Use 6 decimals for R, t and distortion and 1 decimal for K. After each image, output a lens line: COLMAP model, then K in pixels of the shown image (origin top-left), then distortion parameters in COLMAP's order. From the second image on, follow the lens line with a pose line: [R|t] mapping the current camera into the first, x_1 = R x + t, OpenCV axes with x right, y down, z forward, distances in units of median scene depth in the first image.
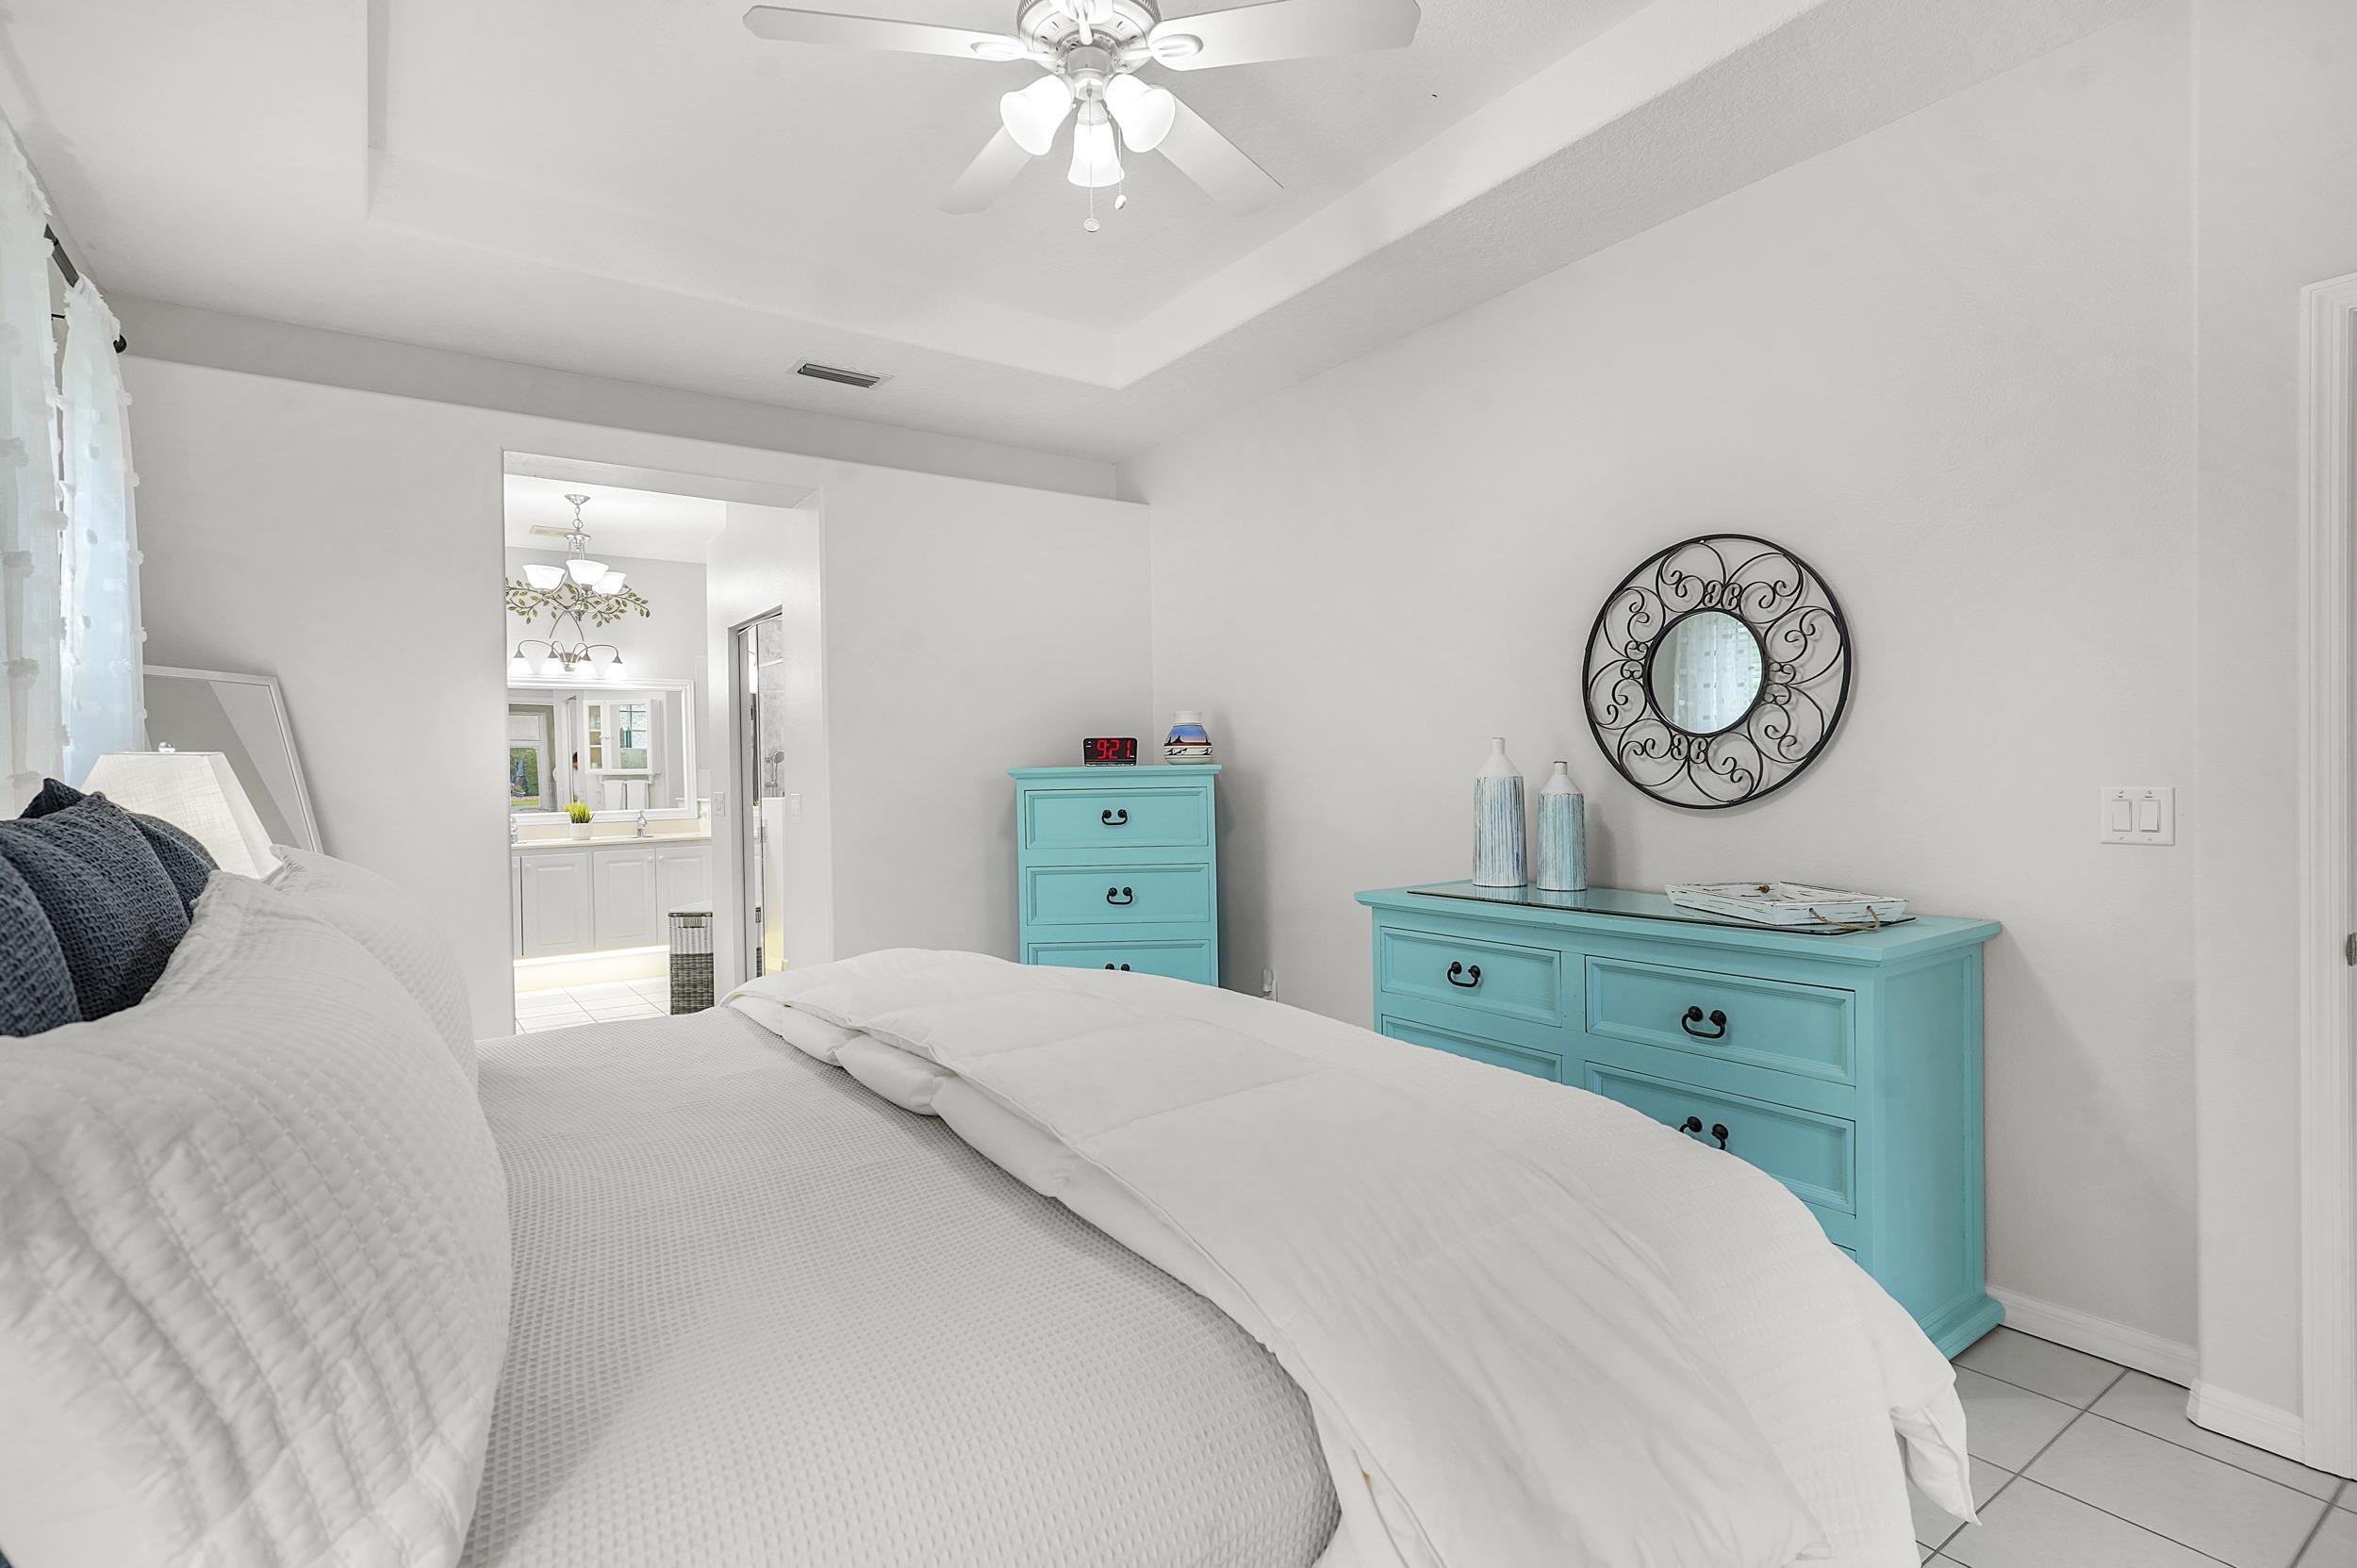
lens RADIAL K [[1144.0, 0, 1214.0], [0, 1144.0, 789.5], [0, 0, 1]] dist [-0.002989, 0.003068]
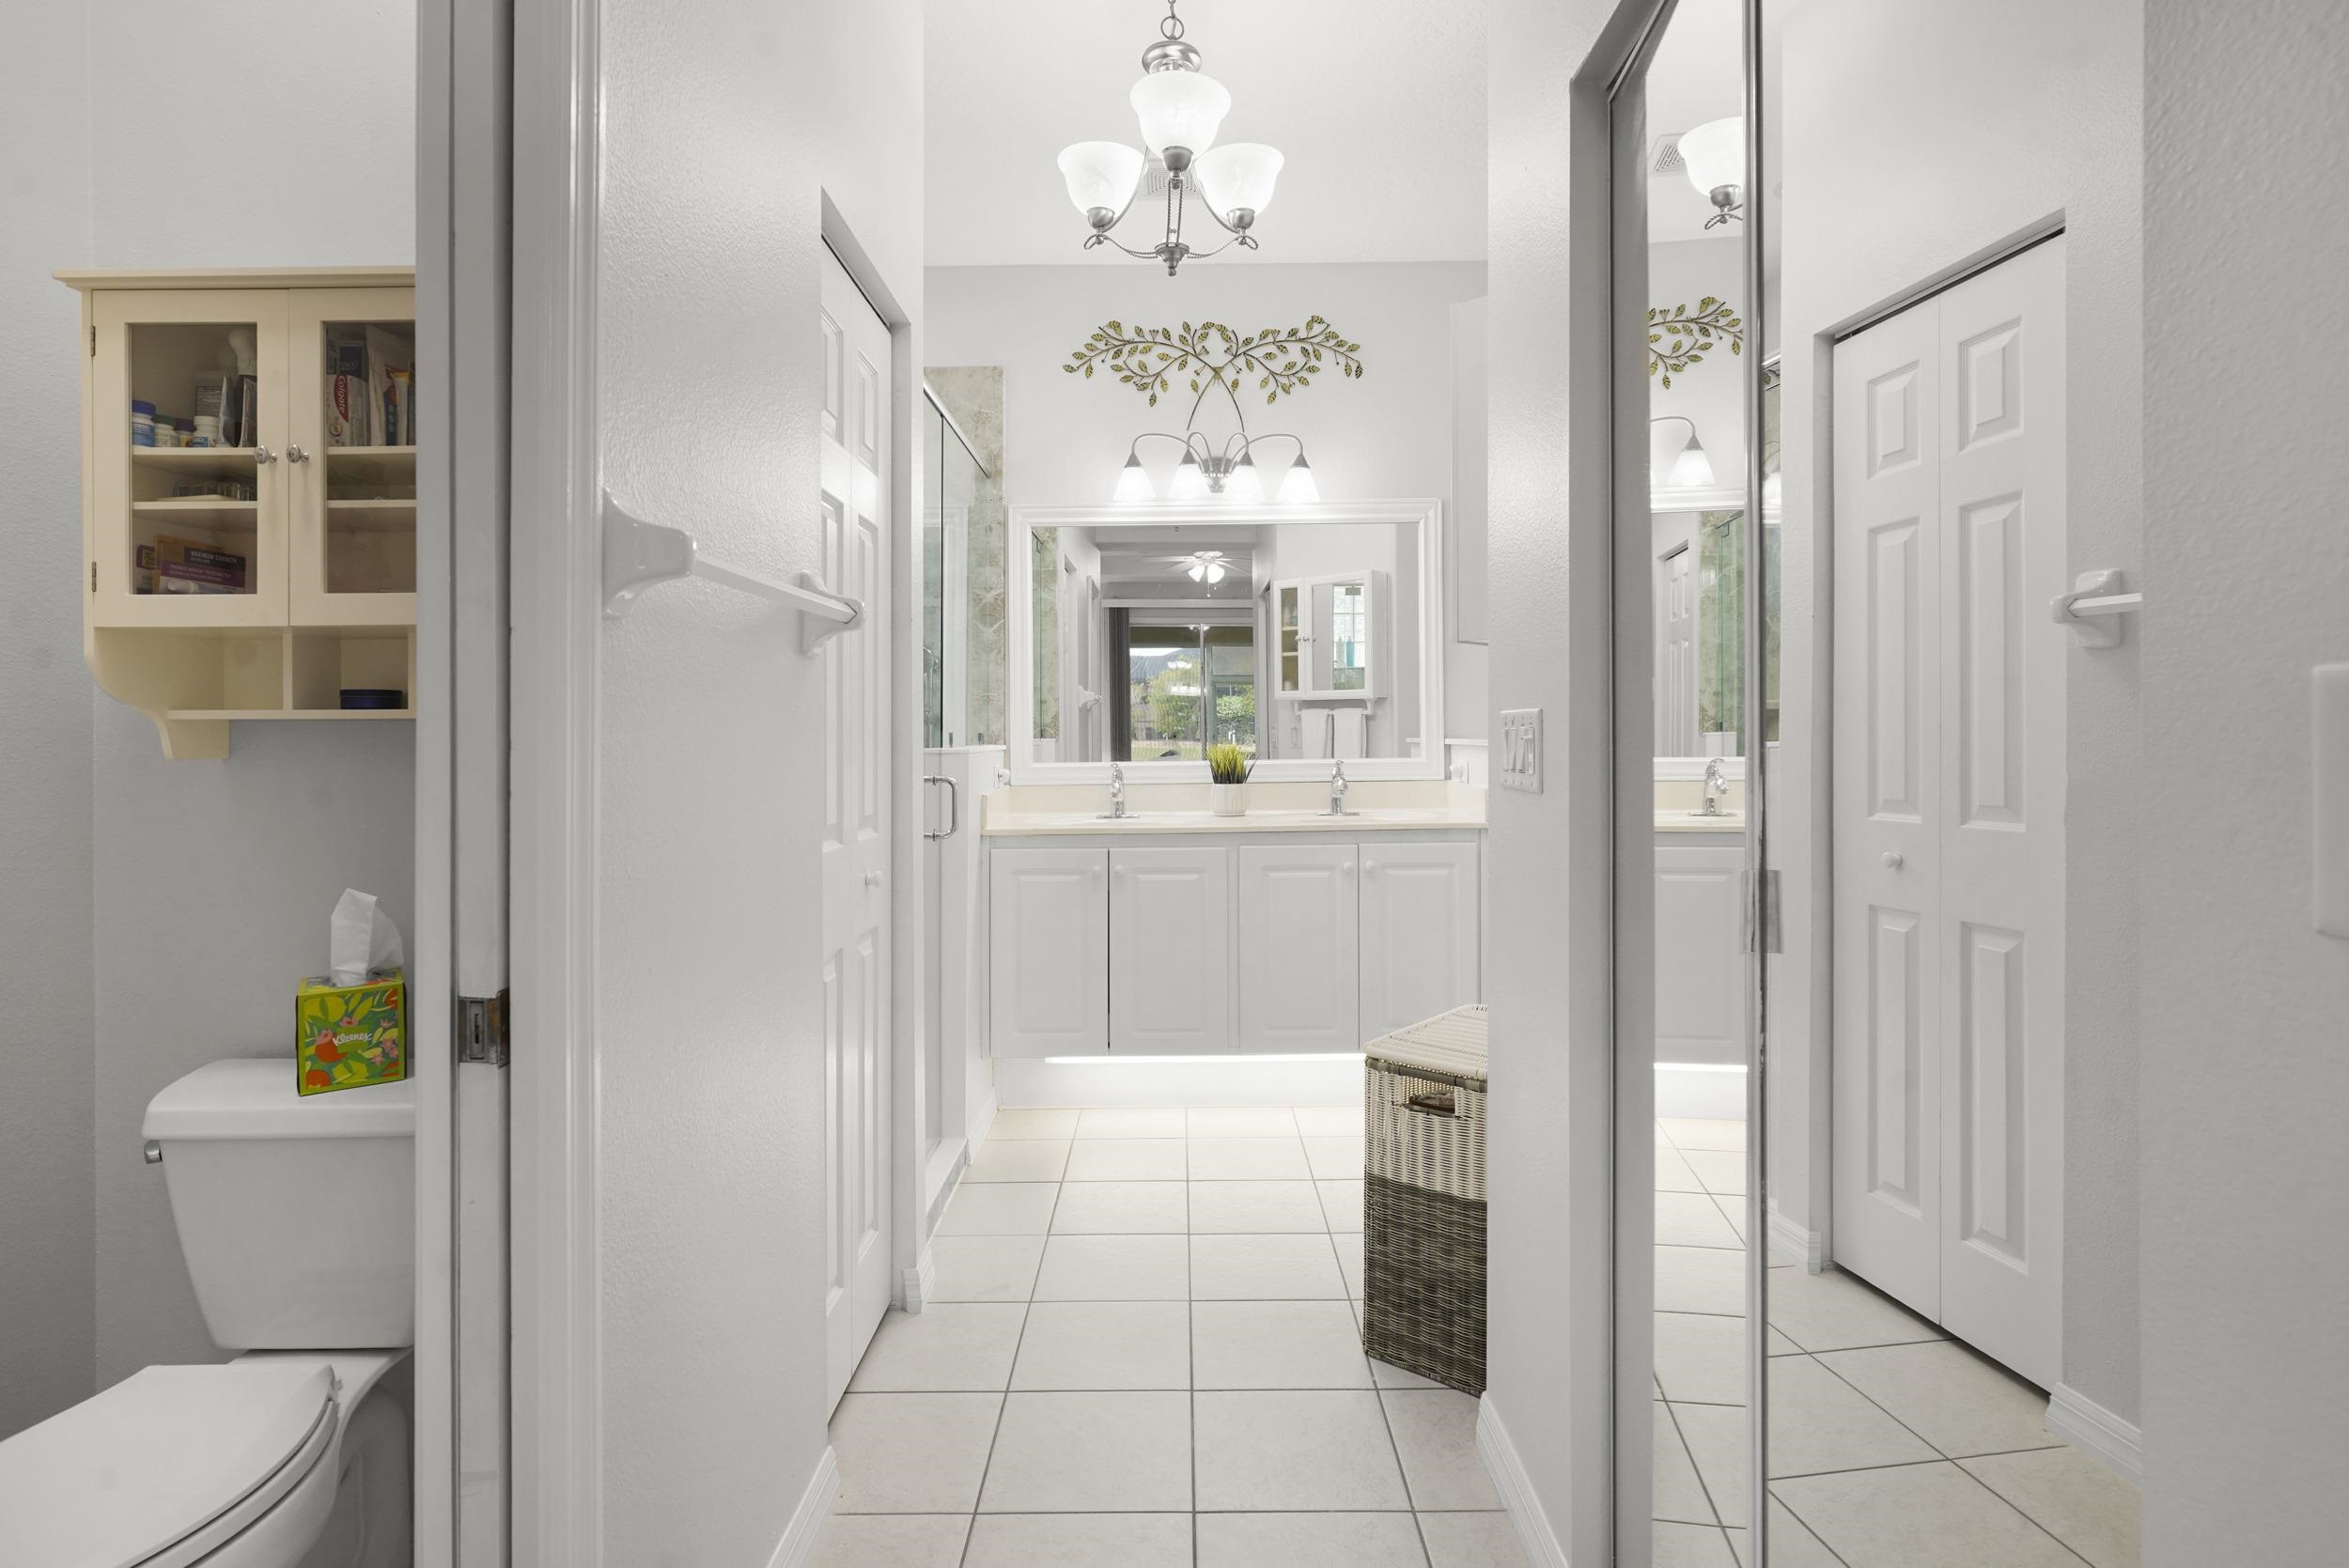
lens RADIAL K [[1140.0, 0, 1172.5], [0, 1140.0, 779.4], [0, 0, 1]] dist [-0.002989, 0.003068]
pose [[0.793604, 0.030927, -0.607648, -0.259580], [-0.009100, 0.999199, 0.038970, 0.007479], [0.608367, -0.025397, 0.793250, 0.568690]]
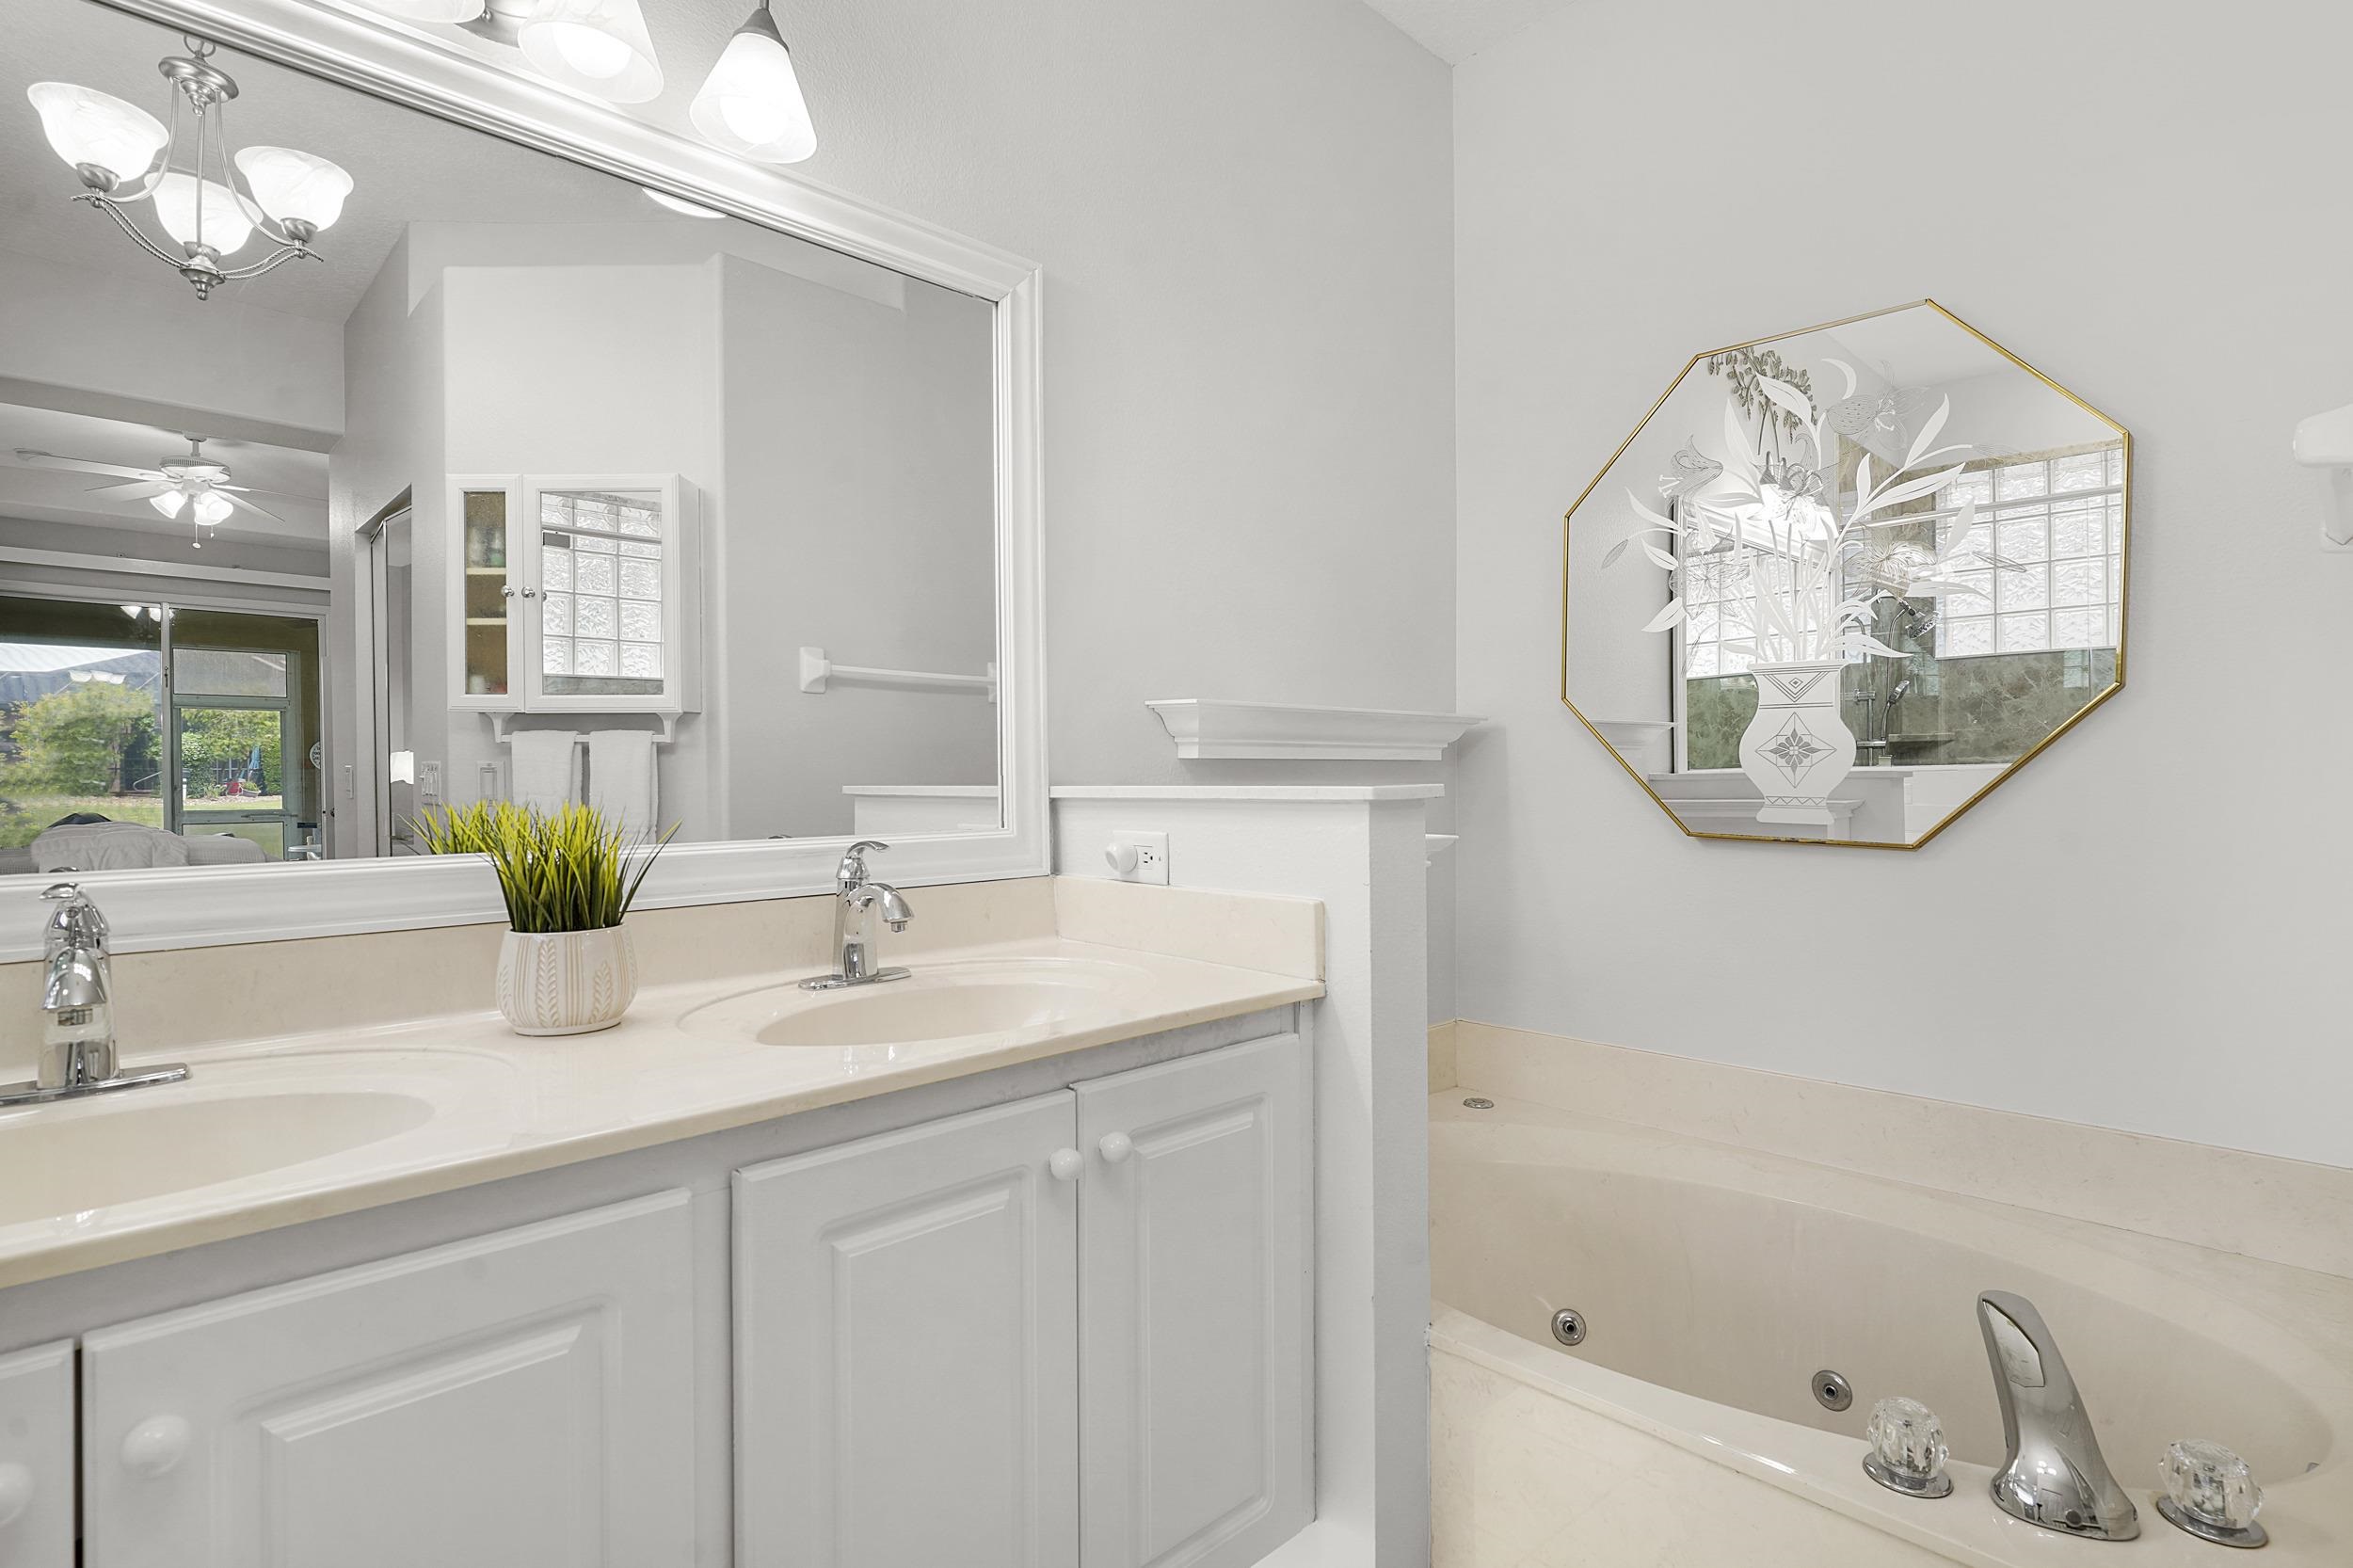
lens RADIAL K [[1142.0, 0, 1156.8], [0, 1142.0, 788.9], [0, 0, 1]] dist [-0.002989, 0.003068]
pose [[0.993811, 0.006057, 0.110923, -0.473066], [-0.005727, 0.999978, -0.003285, 0.009520], [-0.110940, 0.002629, 0.993824, 0.805774]]
